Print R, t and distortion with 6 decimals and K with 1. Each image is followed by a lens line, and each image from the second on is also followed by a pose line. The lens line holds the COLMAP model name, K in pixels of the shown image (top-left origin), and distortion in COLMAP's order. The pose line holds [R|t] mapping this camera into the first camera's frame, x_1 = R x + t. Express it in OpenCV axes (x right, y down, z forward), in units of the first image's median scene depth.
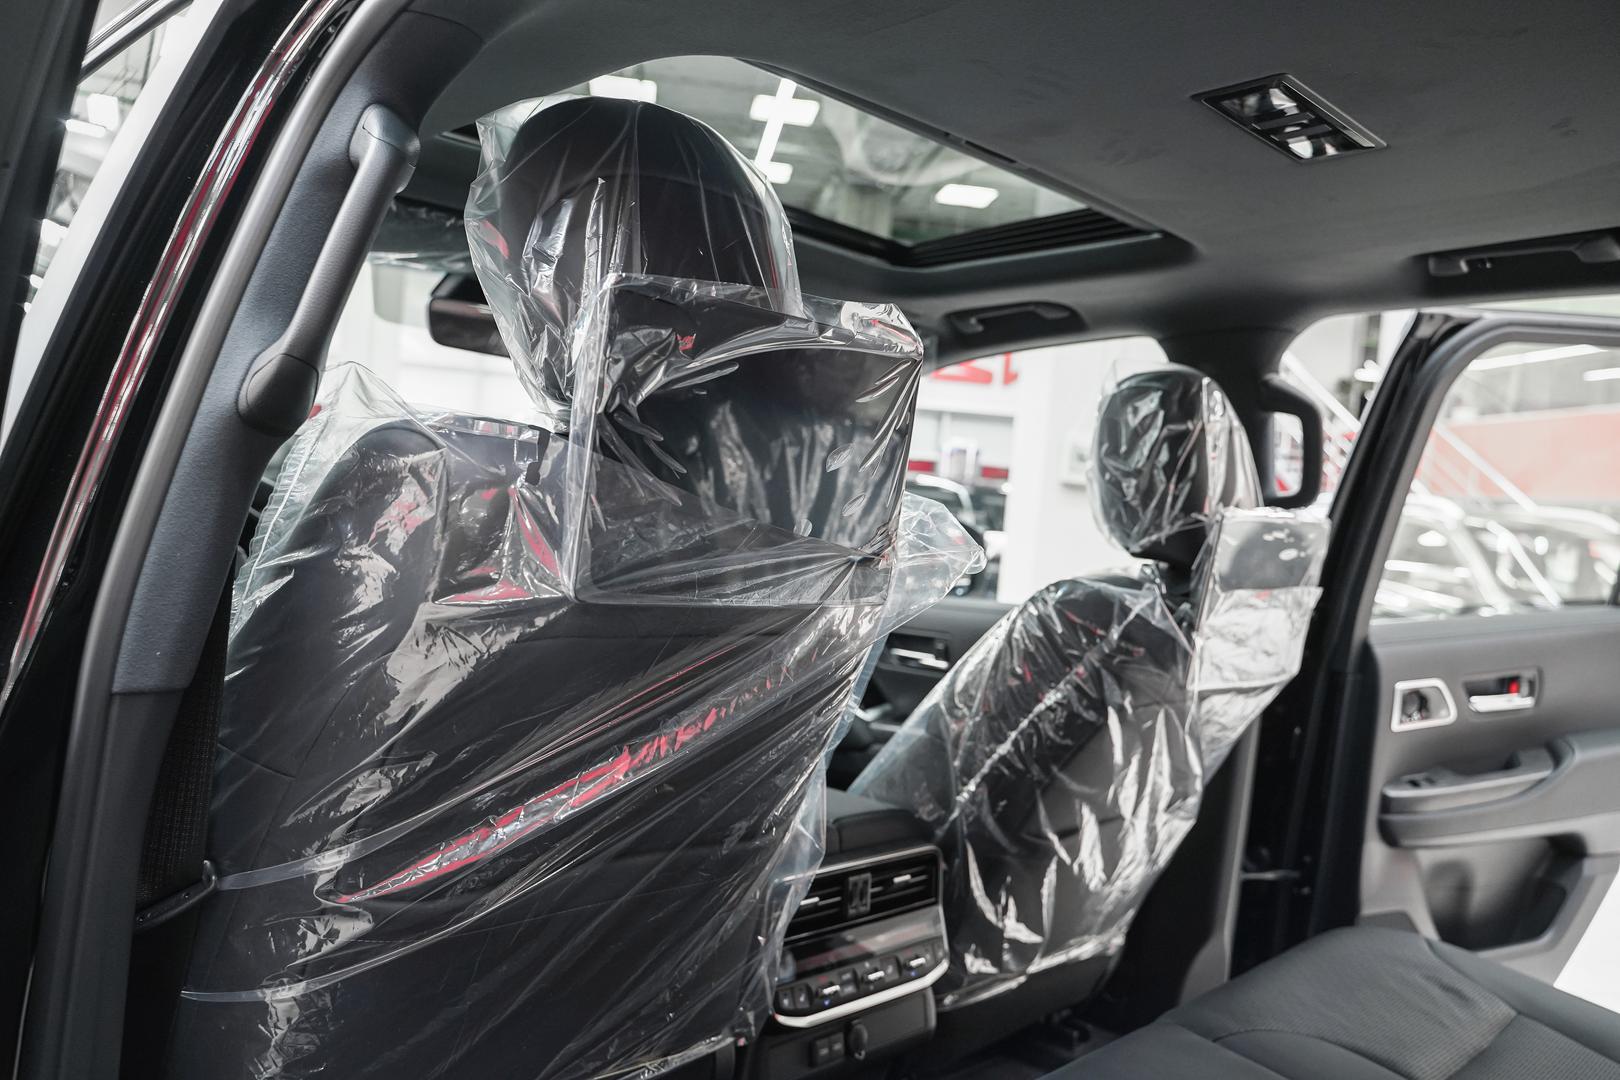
lens RADIAL K [[1278.3, 0, 810.0], [0, 1278.3, 540.0], [0, 0, 1]] dist [-0.001083, 0.005528]
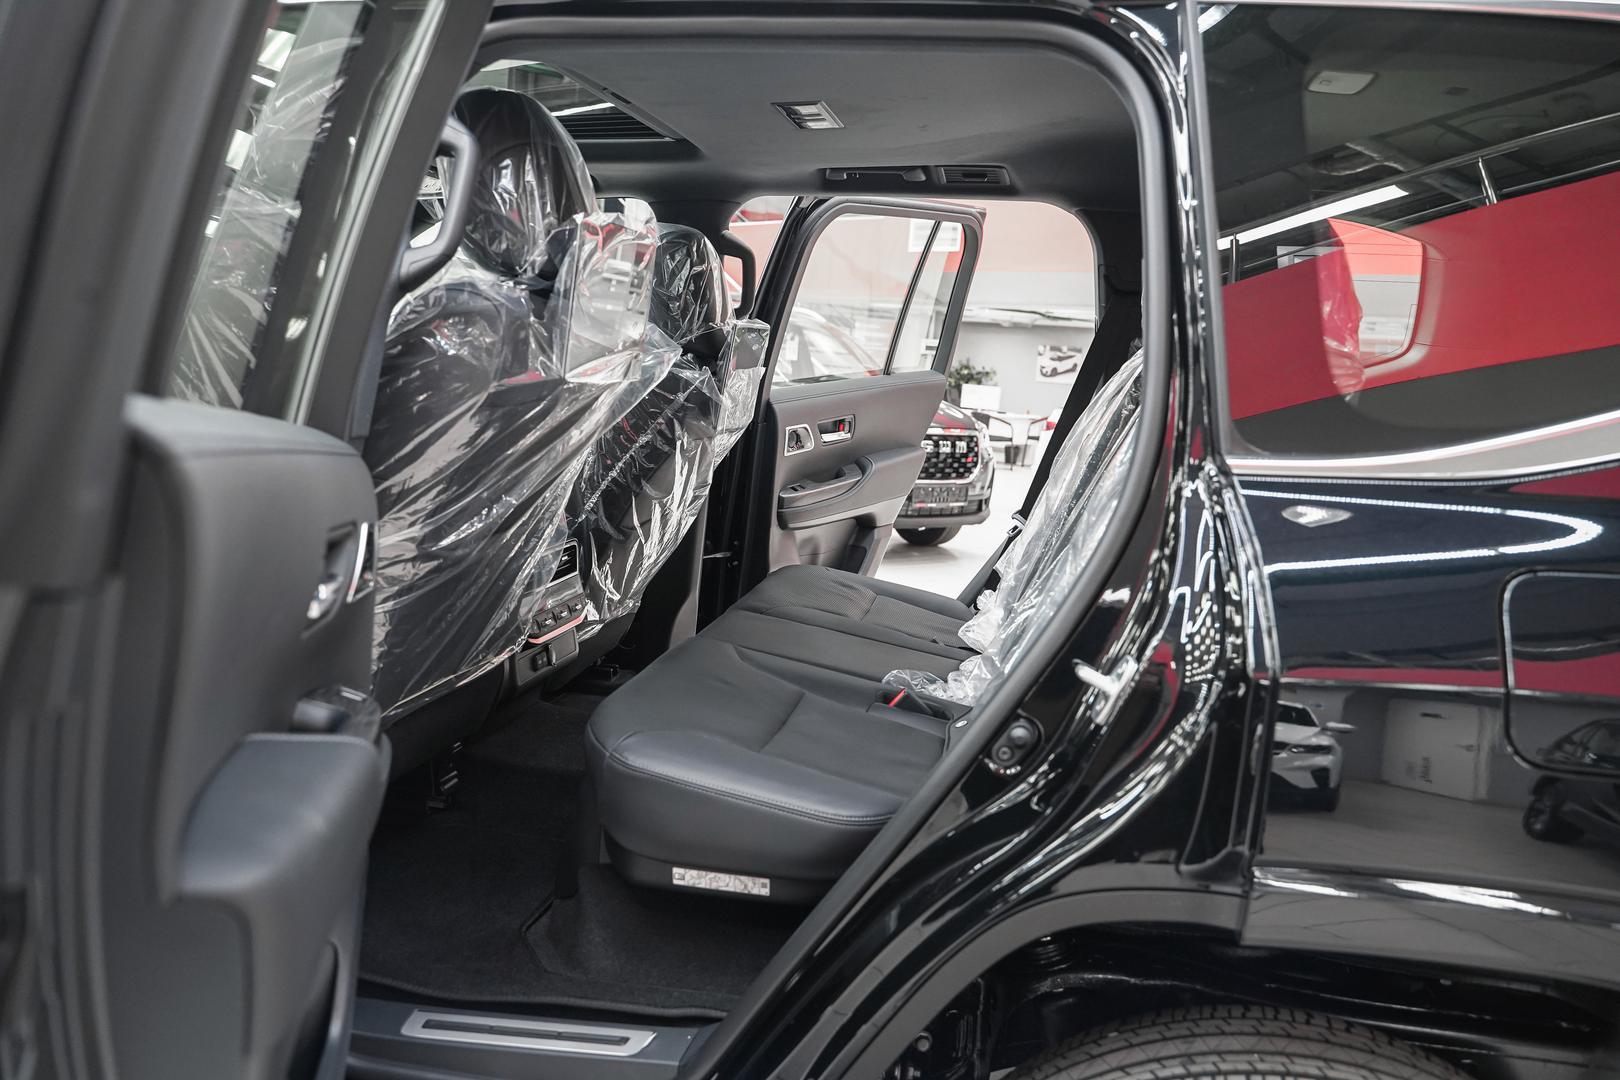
lens RADIAL K [[1278.3, 0, 810.0], [0, 1278.3, 540.0], [0, 0, 1]] dist [-0.001083, 0.005528]
pose [[0.837268, -0.104093, 0.536793, -0.465785], [0.018726, 0.986595, 0.162109, -0.008619], [-0.546472, -0.125677, 0.827994, -0.428732]]
